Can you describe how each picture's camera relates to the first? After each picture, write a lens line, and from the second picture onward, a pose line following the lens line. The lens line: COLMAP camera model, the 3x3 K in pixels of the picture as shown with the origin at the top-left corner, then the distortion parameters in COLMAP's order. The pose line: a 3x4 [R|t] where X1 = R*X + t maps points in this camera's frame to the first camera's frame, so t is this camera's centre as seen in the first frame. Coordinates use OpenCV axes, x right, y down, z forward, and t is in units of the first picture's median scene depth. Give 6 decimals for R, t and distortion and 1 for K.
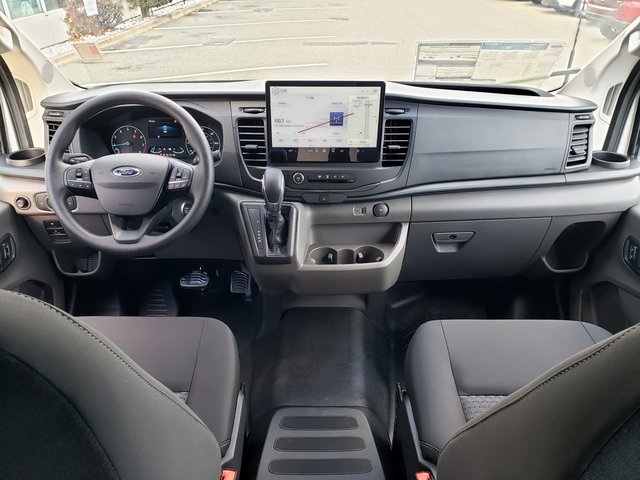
lens RADIAL K [[507.2, 0, 320.0], [0, 507.2, 240.0], [0, 0, 1]] dist [0.038137, -0.009005]
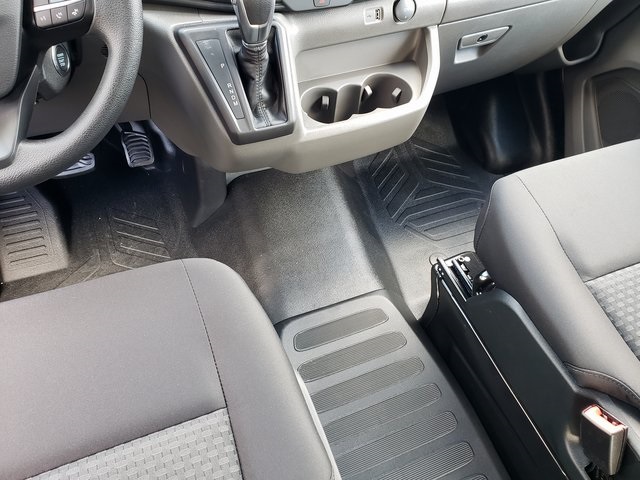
lens RADIAL K [[479.4, 0, 320.0], [0, 479.4, 240.0], [0, 0, 1]] dist [-0.001573, -0.000884]
pose [[0.919623, -0.264053, 0.290807, -0.216969], [0.117777, 0.891638, 0.437161, -0.078657], [-0.374729, -0.367773, 0.851071, 0.483636]]
